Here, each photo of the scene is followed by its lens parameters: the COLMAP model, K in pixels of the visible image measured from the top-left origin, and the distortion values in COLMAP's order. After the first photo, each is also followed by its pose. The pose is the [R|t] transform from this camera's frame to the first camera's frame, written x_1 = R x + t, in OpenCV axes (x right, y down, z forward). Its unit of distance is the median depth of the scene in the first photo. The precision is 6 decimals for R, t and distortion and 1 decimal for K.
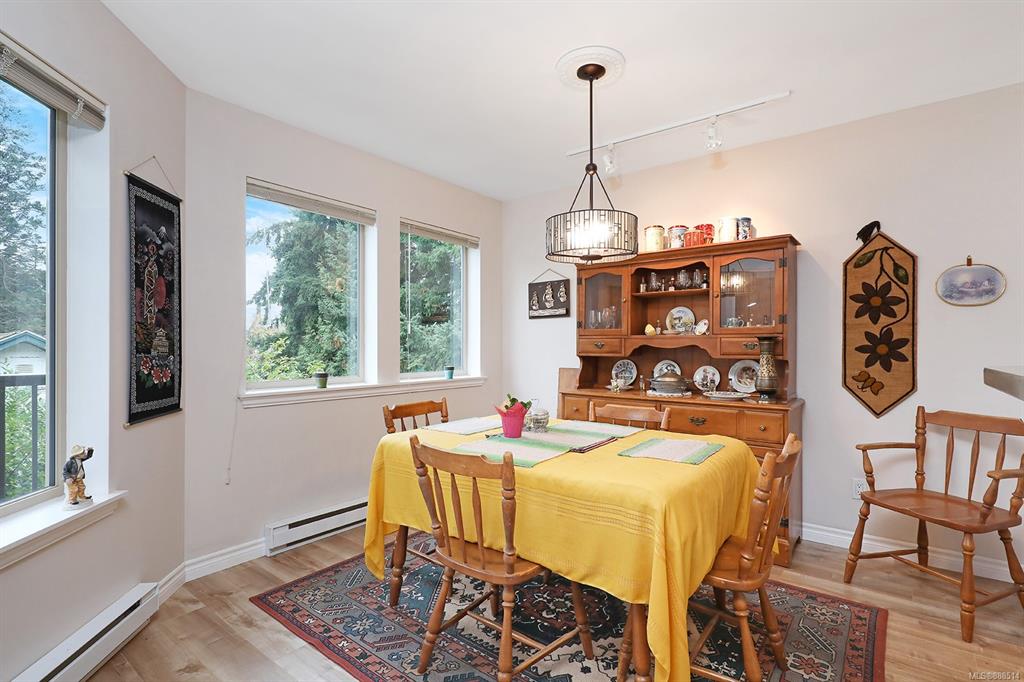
lens RADIAL K [[482.2, 0, 505.8], [0, 482.2, 339.7], [0, 0, 1]] dist [0.003401, 0.000271]
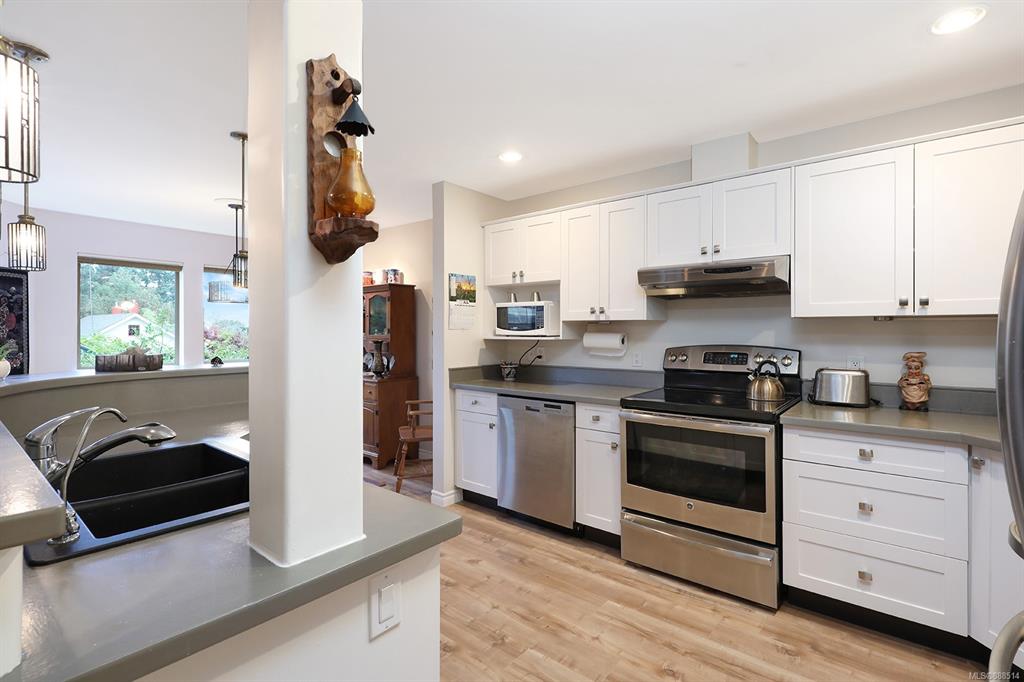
lens RADIAL K [[473.2, 0, 527.7], [0, 473.2, 332.9], [0, 0, 1]] dist [-0.002090, -0.000298]
pose [[0.999998, 0.001076, -0.001916, 1.192842], [-0.001059, 0.999960, 0.008923, -0.058202], [0.001926, -0.008921, 0.999958, -0.787148]]
